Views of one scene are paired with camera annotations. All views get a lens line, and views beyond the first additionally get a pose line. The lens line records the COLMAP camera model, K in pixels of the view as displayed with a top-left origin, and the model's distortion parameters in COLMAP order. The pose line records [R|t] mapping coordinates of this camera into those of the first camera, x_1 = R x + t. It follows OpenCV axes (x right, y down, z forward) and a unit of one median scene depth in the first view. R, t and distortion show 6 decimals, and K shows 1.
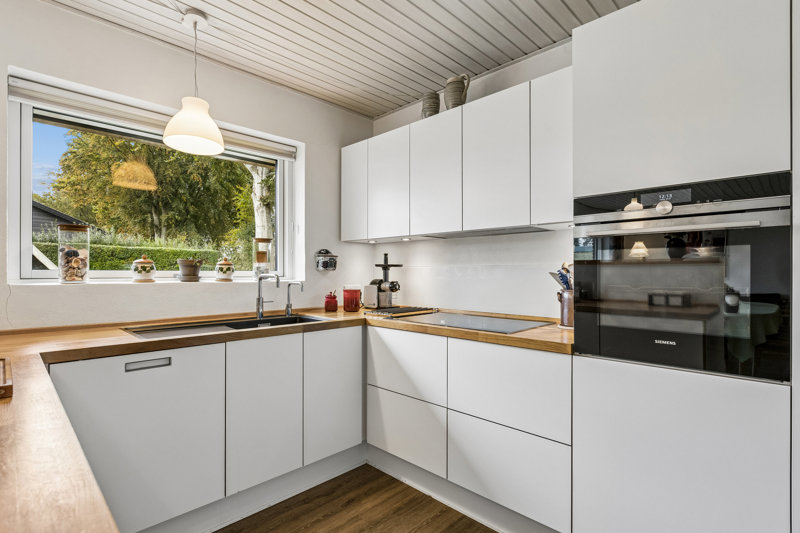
lens RADIAL K [[393.4, 0, 399.0], [0, 393.4, 271.0], [0, 0, 1]] dist [-0.001271, -0.000220]
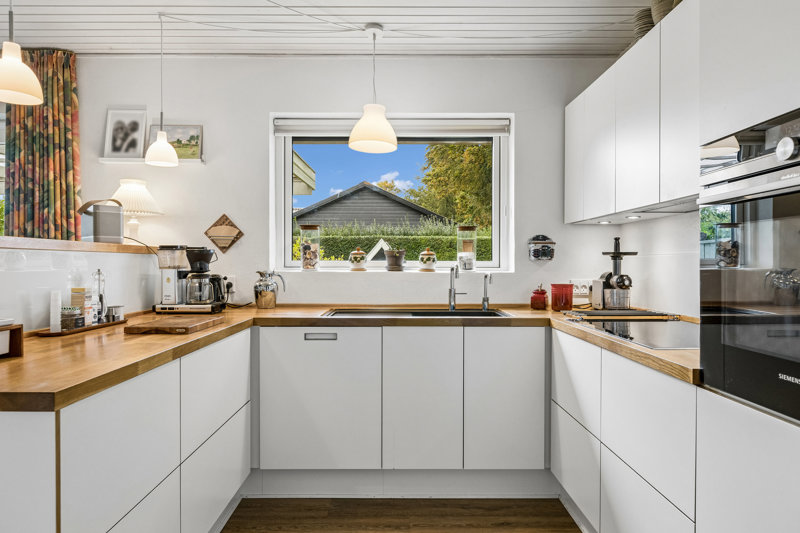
lens RADIAL K [[513.9, 0, 400.0], [0, 513.9, 266.5], [0, 0, 1]] dist [0.002553, 0.001758]
pose [[0.709443, 0.005073, -0.704744, 0.435036], [0.000332, 0.999972, 0.007532, 0.003821], [0.704763, -0.005578, 0.709421, 0.022789]]
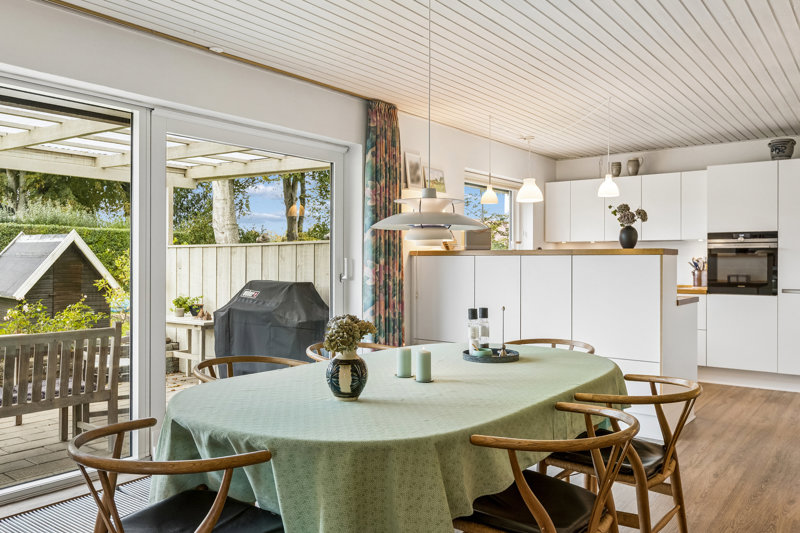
lens RADIAL K [[635.8, 0, 400.0], [0, 635.8, 266.5], [0, 0, 1]] dist [-0.005061, -0.000655]
pose [[0.990558, 0.003820, 0.137042, -1.362725], [-0.005134, 0.999944, 0.009234, 0.002155], [-0.136999, -0.009850, 0.990522, -1.837453]]
